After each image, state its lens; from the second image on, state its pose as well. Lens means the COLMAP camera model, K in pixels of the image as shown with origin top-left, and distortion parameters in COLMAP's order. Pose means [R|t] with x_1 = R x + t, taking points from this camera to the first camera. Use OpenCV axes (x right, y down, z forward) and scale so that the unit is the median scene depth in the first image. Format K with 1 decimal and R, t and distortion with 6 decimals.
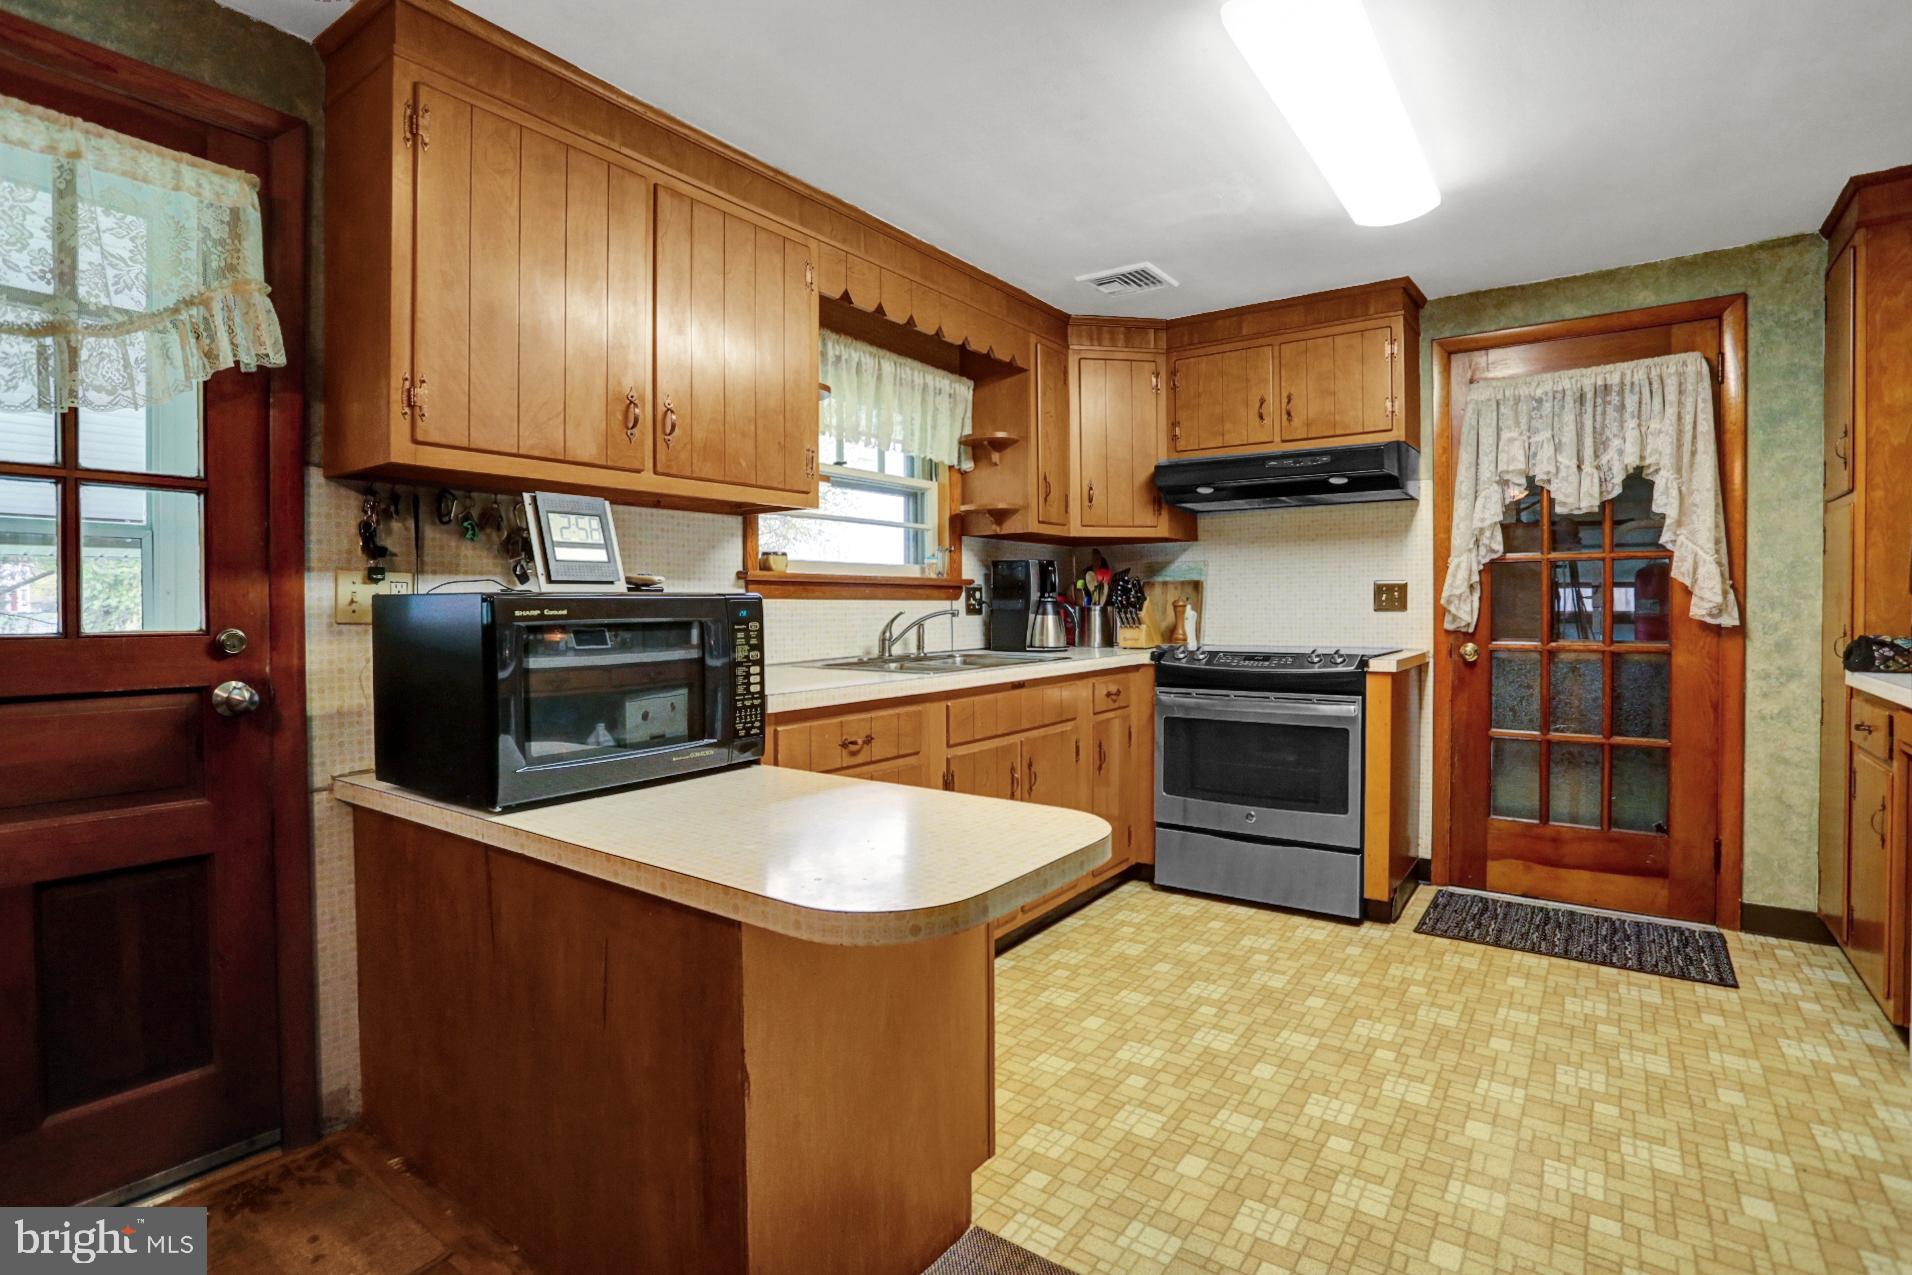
lens RADIAL K [[1008.0, 0, 956.0], [0, 1008.0, 637.5], [0, 0, 1]] dist [-0.102198, 0.060441]
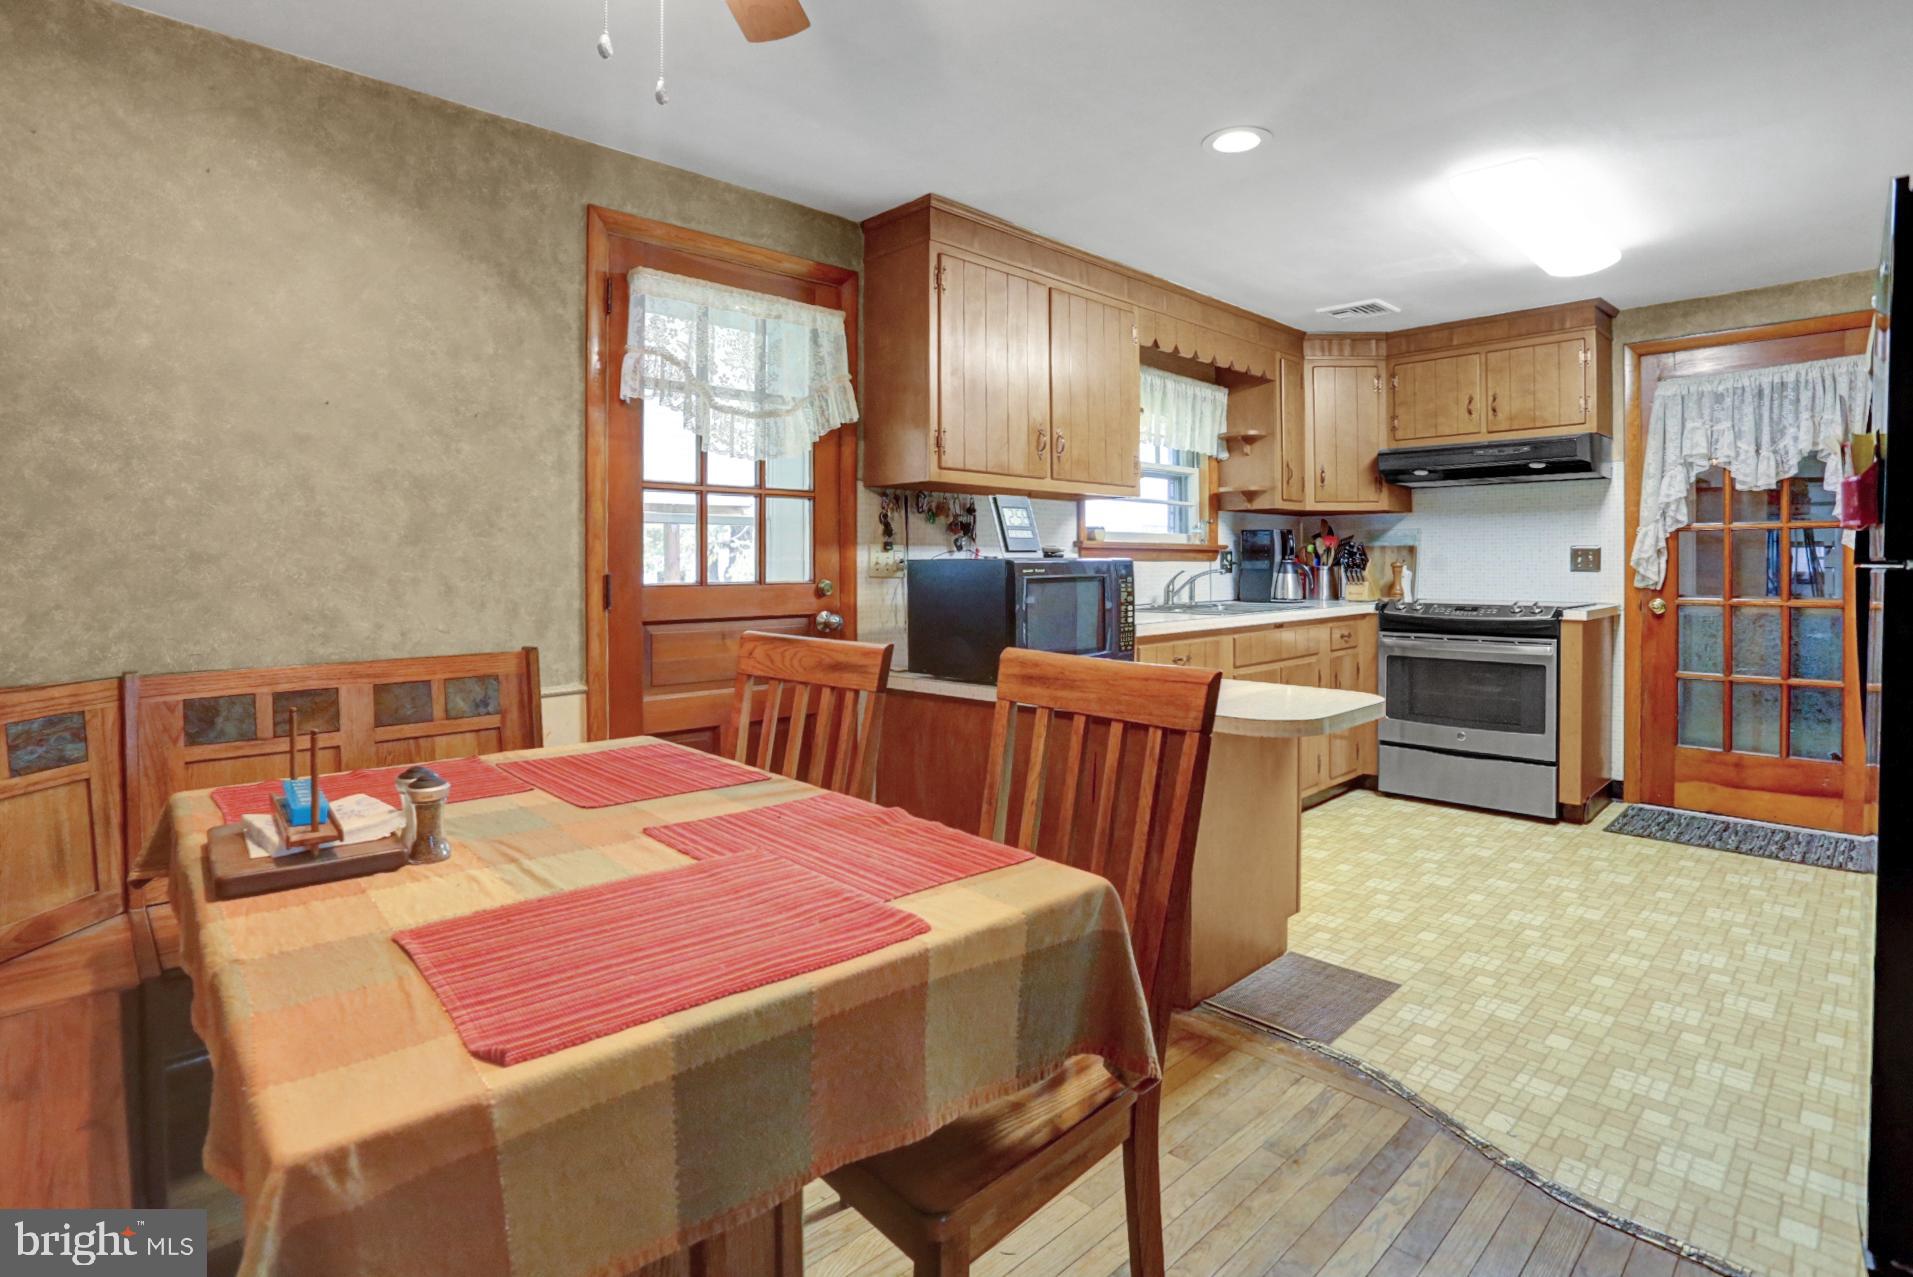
lens RADIAL K [[978.4, 0, 957.2], [0, 978.4, 575.4], [0, 0, 1]] dist [-0.073248, 0.037417]
pose [[0.982542, 0.005236, -0.185965, -0.105217], [-0.008686, 0.999805, -0.017740, 0.005782], [0.185836, 0.019046, 0.982396, -0.310873]]
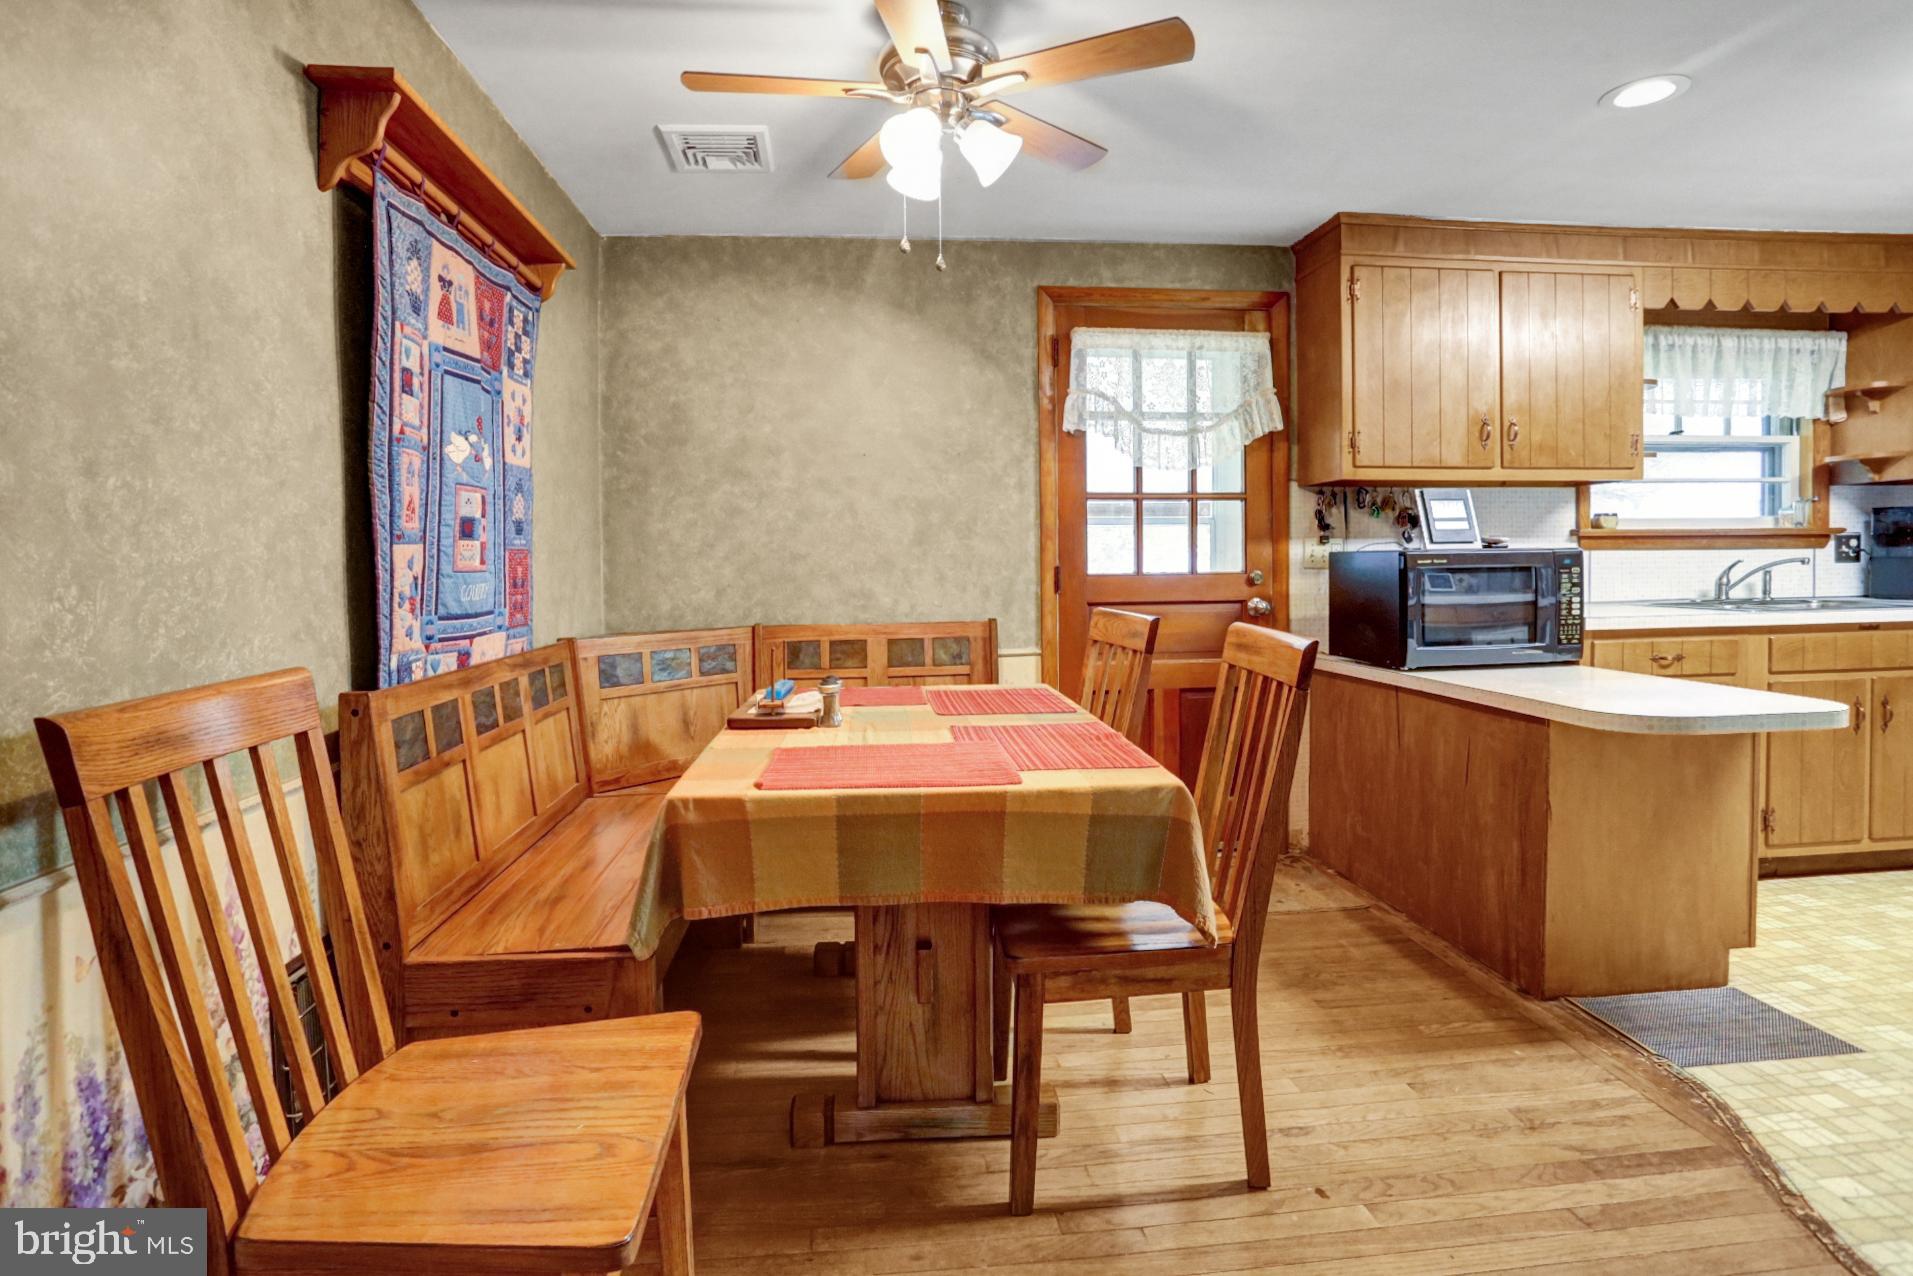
lens RADIAL K [[947.1, 0, 949.3], [0, 947.1, 578.3], [0, 0, 1]] dist [-0.054527, 0.026152]
pose [[0.678111, 0.008997, -0.734905, 0.103813], [-0.014275, 0.999898, -0.000931, 0.008626], [0.734821, 0.011122, 0.678170, -0.352385]]
